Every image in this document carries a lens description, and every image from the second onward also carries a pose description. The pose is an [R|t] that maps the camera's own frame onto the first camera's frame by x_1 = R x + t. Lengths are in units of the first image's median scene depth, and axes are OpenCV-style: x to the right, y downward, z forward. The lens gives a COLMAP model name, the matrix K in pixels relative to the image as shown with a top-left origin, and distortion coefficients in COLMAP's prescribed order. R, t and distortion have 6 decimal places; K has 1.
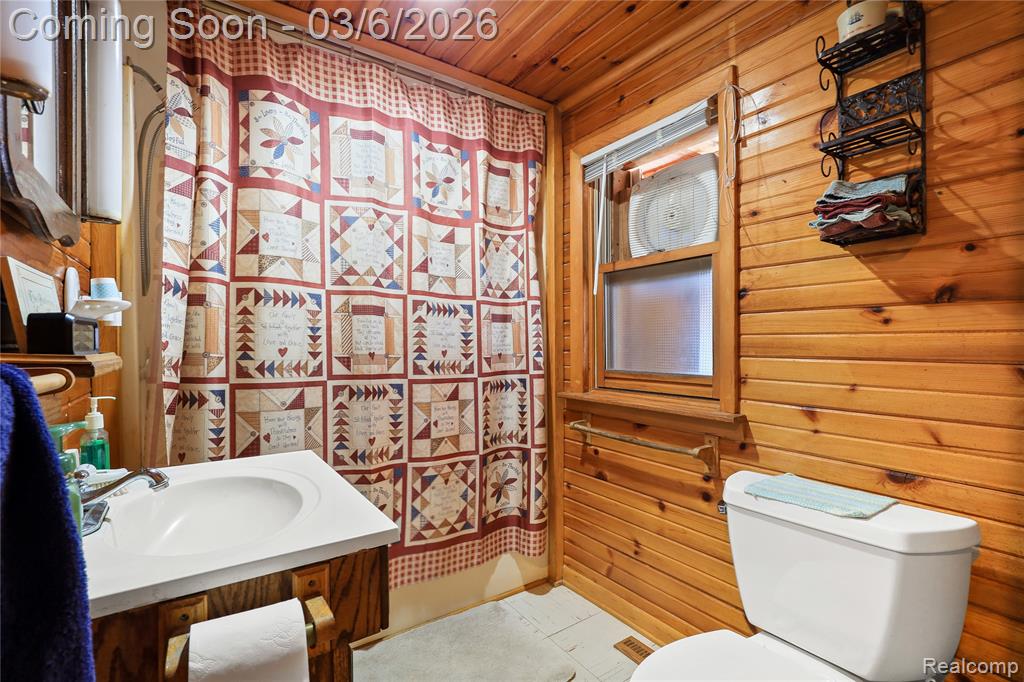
lens RADIAL K [[467.8, 0, 510.0], [0, 467.8, 344.1], [0, 0, 1]] dist [-0.016938, 0.001886]
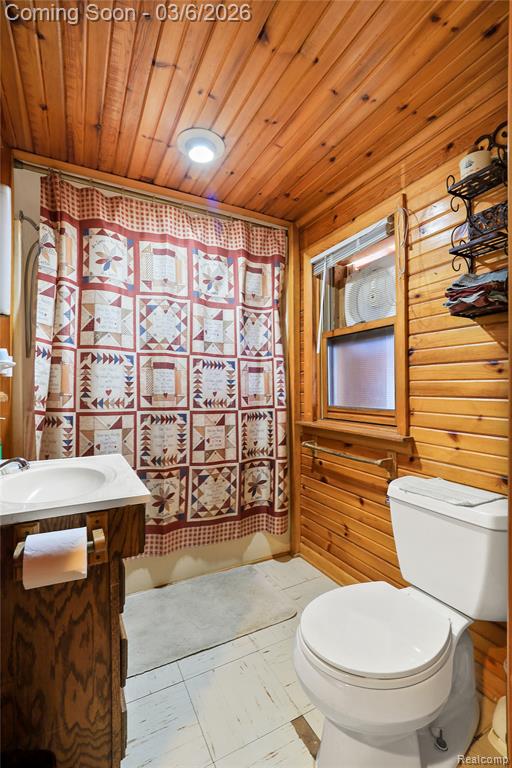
lens RADIAL K [[350.8, 0, 258.6], [0, 350.8, 384.2], [0, 0, 1]] dist [-0.016938, 0.001886]
pose [[0.993119, -0.001794, -0.117098, 0.147801], [0.000268, 0.999915, -0.013046, 0.003959], [0.117111, 0.012925, 0.993035, -0.110480]]
